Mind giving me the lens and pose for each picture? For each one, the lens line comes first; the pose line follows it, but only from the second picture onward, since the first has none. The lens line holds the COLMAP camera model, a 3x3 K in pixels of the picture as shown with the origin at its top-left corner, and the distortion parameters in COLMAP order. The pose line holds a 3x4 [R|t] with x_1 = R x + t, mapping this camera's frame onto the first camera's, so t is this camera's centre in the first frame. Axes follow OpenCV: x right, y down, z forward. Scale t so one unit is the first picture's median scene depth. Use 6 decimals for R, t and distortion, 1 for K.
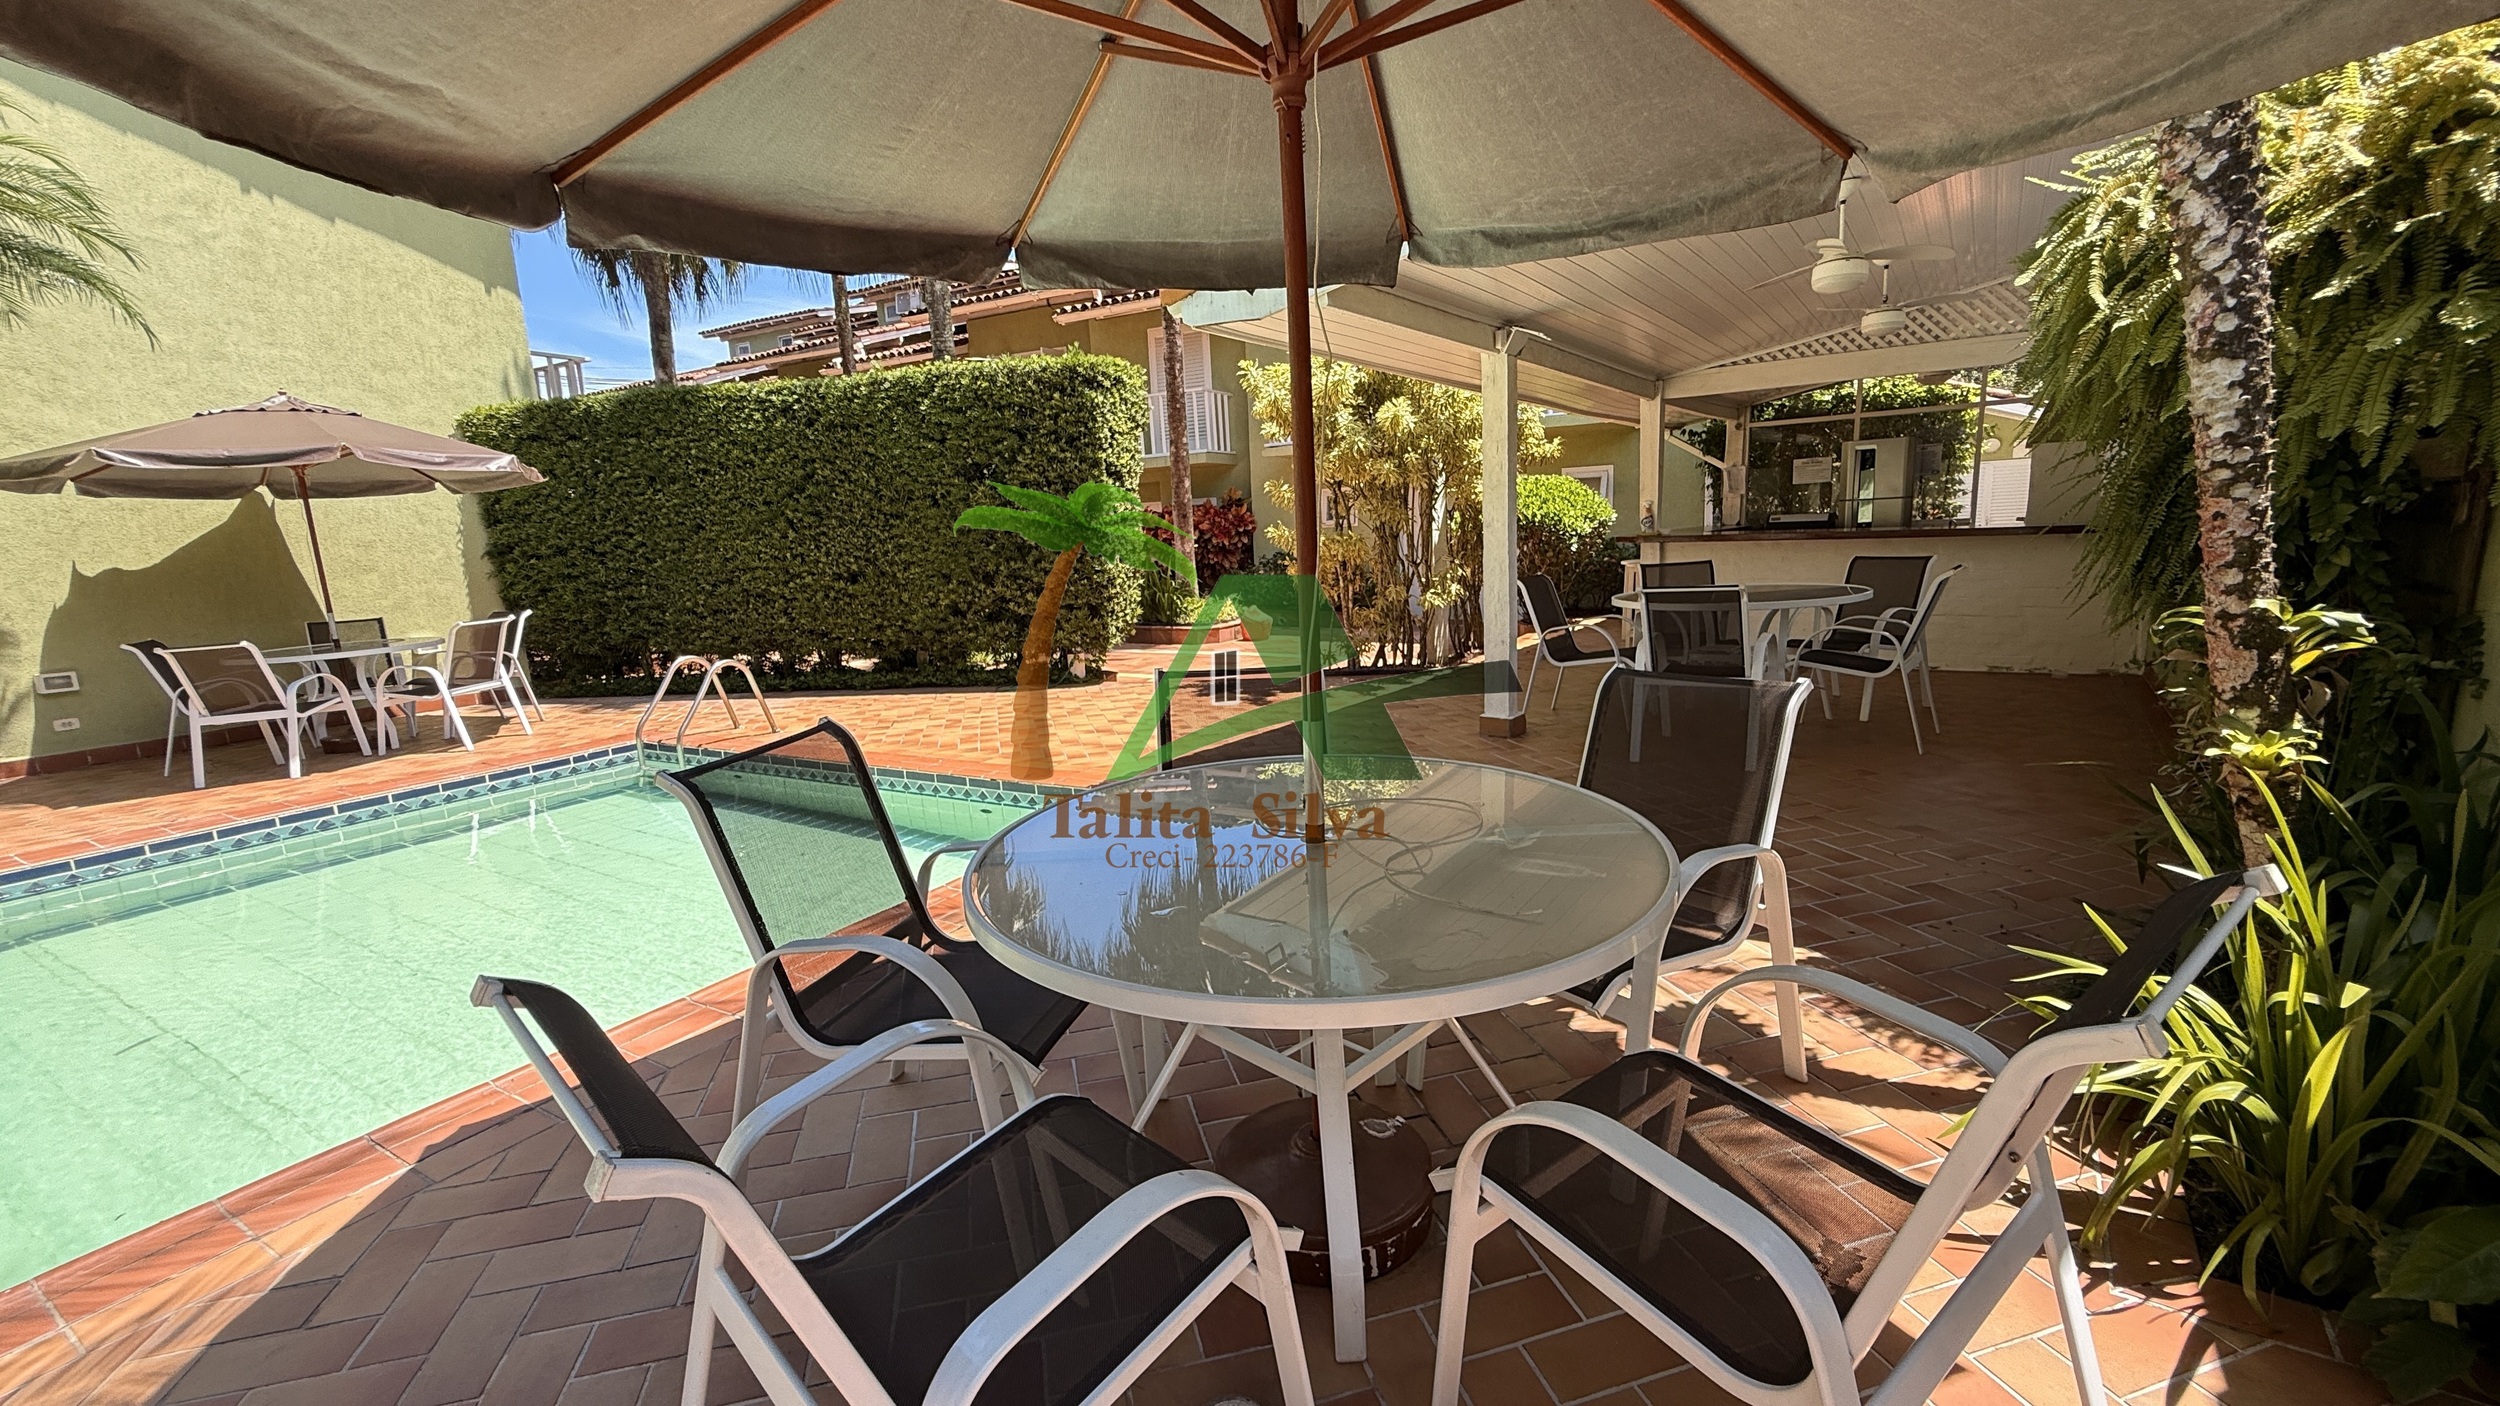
lens RADIAL K [[1002.8, 0, 1245.7], [0, 1002.8, 702.2], [0, 0, 1]] dist [-0.001803, 0.000681]
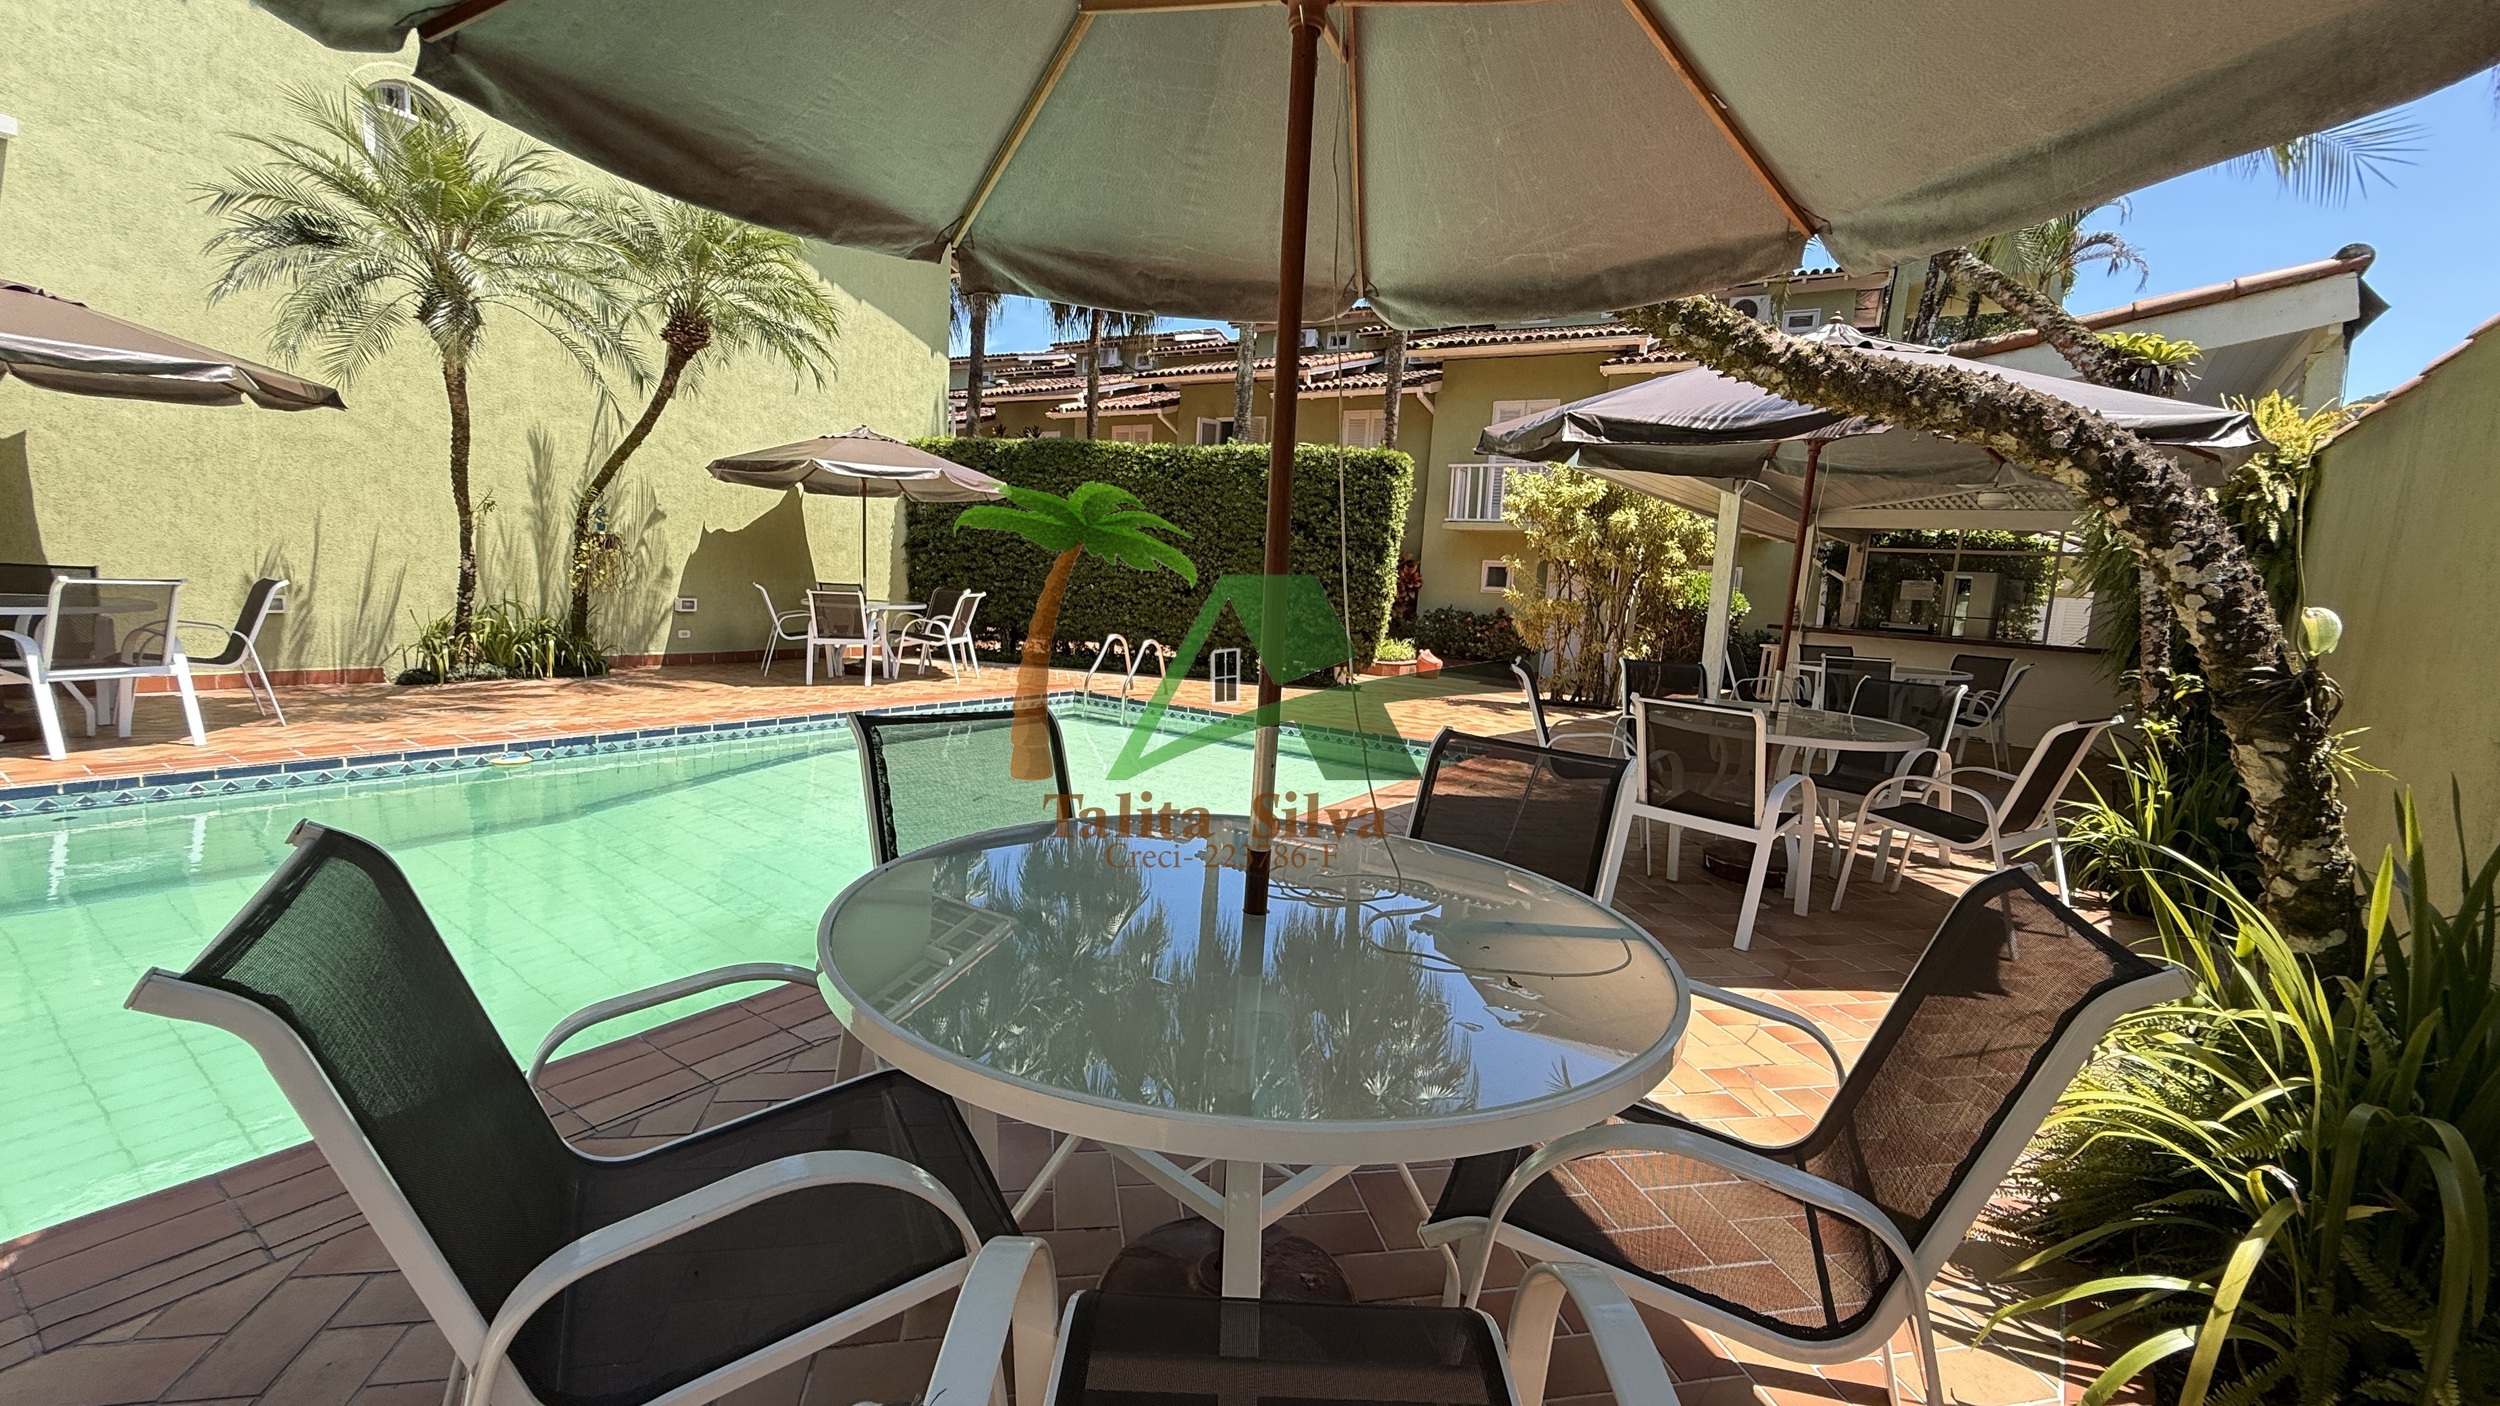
lens RADIAL K [[1002.8, 0, 1248.2], [0, 1002.8, 702.5], [0, 0, 1]] dist [-0.001803, 0.000681]
pose [[0.992800, 0.112548, -0.041010, -0.257190], [-0.114452, 0.992293, -0.047488, 0.082736], [0.035349, 0.051840, 0.998030, -0.356429]]
